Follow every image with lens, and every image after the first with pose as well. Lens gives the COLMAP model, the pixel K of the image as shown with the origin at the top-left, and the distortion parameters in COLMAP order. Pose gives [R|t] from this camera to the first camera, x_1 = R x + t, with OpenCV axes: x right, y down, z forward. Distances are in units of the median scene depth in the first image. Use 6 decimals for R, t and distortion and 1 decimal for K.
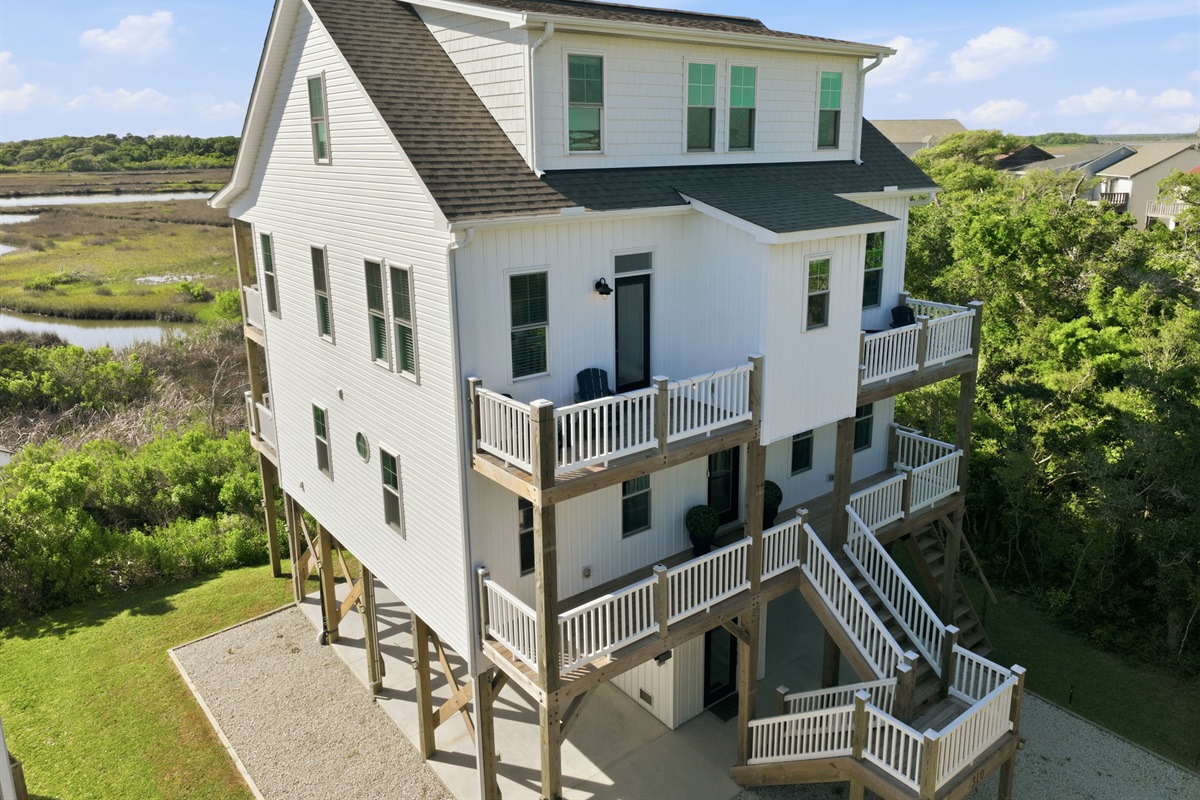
lens RADIAL K [[845.0, 0, 602.3], [0, 845.0, 348.7], [0, 0, 1]] dist [-0.001847, 0.021034]
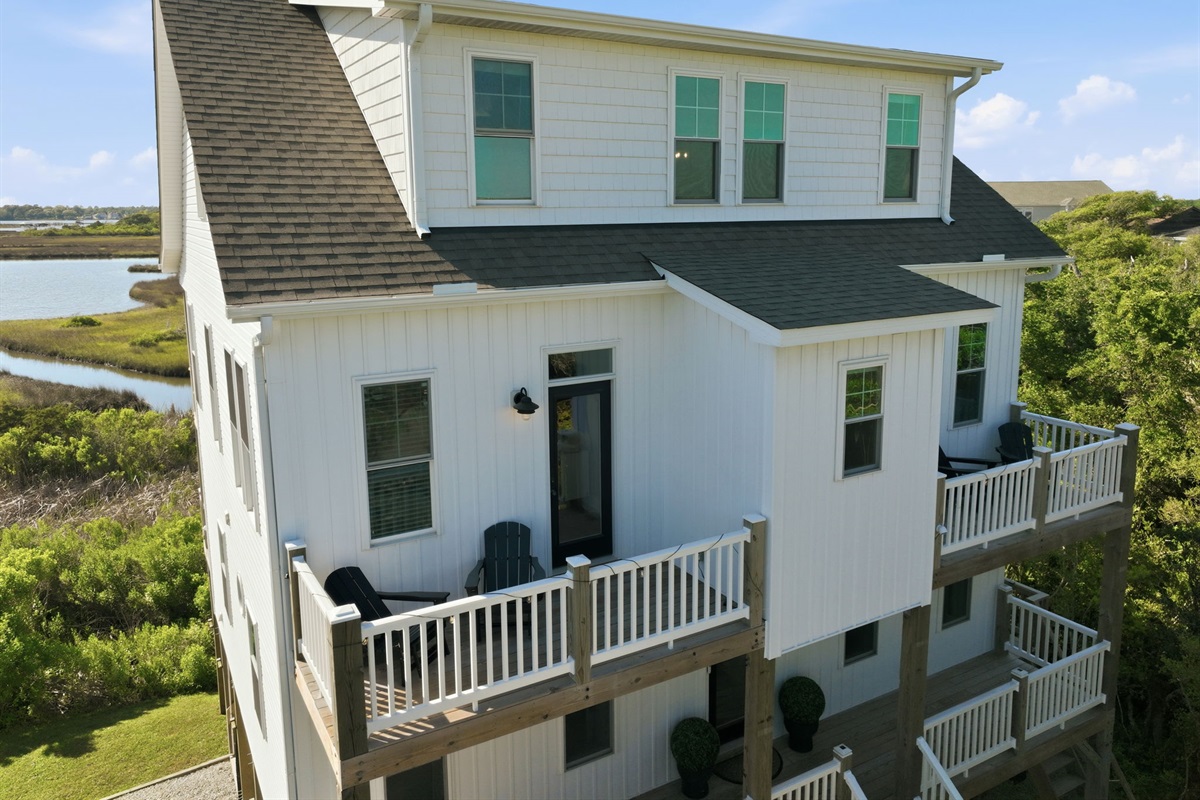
lens RADIAL K [[845.0, 0, 602.3], [0, 845.0, 348.7], [0, 0, 1]] dist [-0.001847, 0.021034]
pose [[0.990169, 0.023810, -0.137836, 0.121106], [-0.033826, 0.996918, -0.070786, -0.055369], [0.135726, 0.074753, 0.987922, 0.277740]]
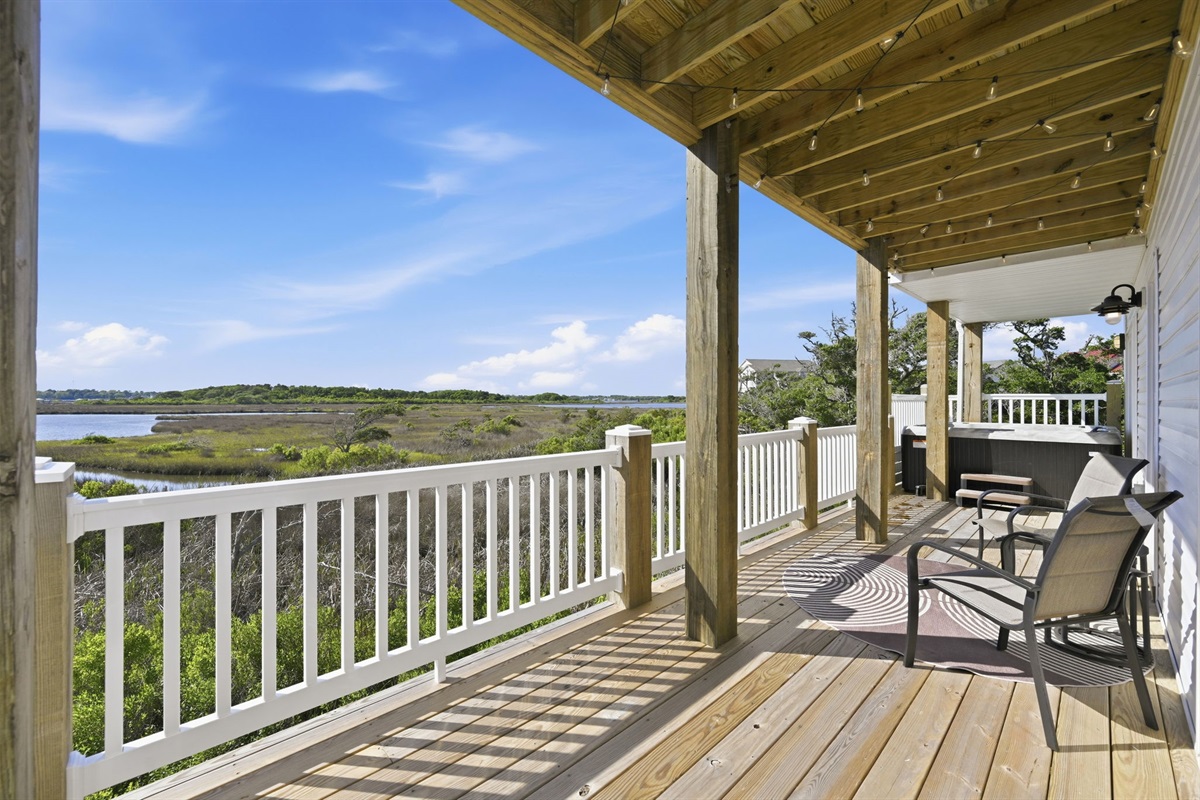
lens RADIAL K [[475.8, 0, 600.0], [0, 475.8, 400.0], [0, 0, 1]] dist [-0.001160, -0.000155]
pose [[0.995544, 0.012389, 0.093478, -0.464460], [0.009840, 0.972268, -0.233661, 0.077729], [-0.093780, 0.233540, 0.967814, 1.248634]]
